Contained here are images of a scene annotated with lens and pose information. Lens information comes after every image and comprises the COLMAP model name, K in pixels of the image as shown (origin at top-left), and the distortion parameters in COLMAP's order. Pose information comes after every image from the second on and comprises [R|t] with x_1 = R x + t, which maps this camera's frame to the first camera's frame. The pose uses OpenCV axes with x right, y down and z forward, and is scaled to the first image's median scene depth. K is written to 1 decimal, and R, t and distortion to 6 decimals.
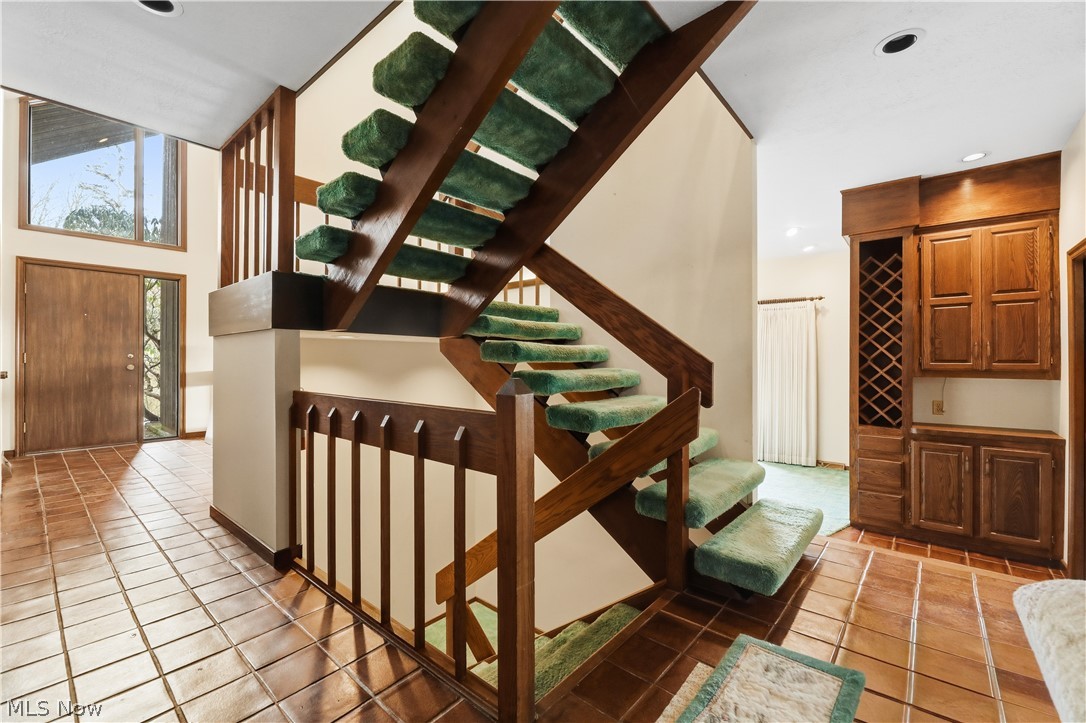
lens RADIAL K [[457.9, 0, 538.7], [0, 457.9, 356.7], [0, 0, 1]] dist [0.003500, -0.000790]
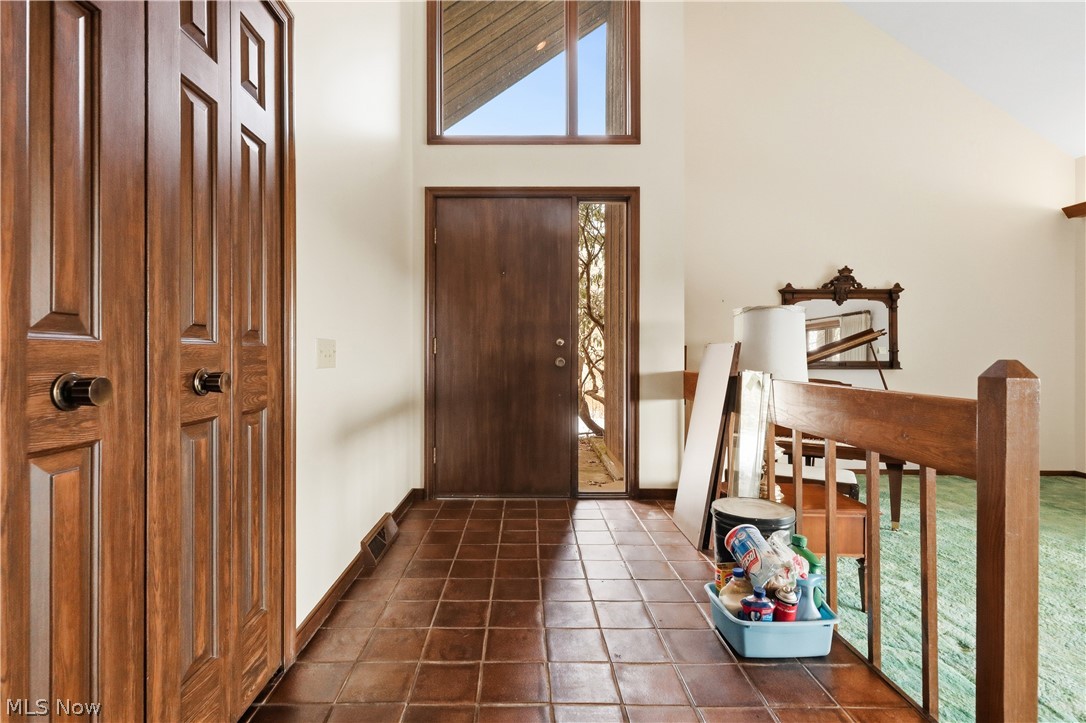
lens RADIAL K [[457.9, 0, 537.0], [0, 457.9, 367.8], [0, 0, 1]] dist [0.003500, -0.000790]
pose [[0.647089, -0.006638, -0.762386, -0.490685], [0.006500, 0.999974, -0.003190, 0.032735], [0.762387, -0.002891, 0.647115, 0.628414]]
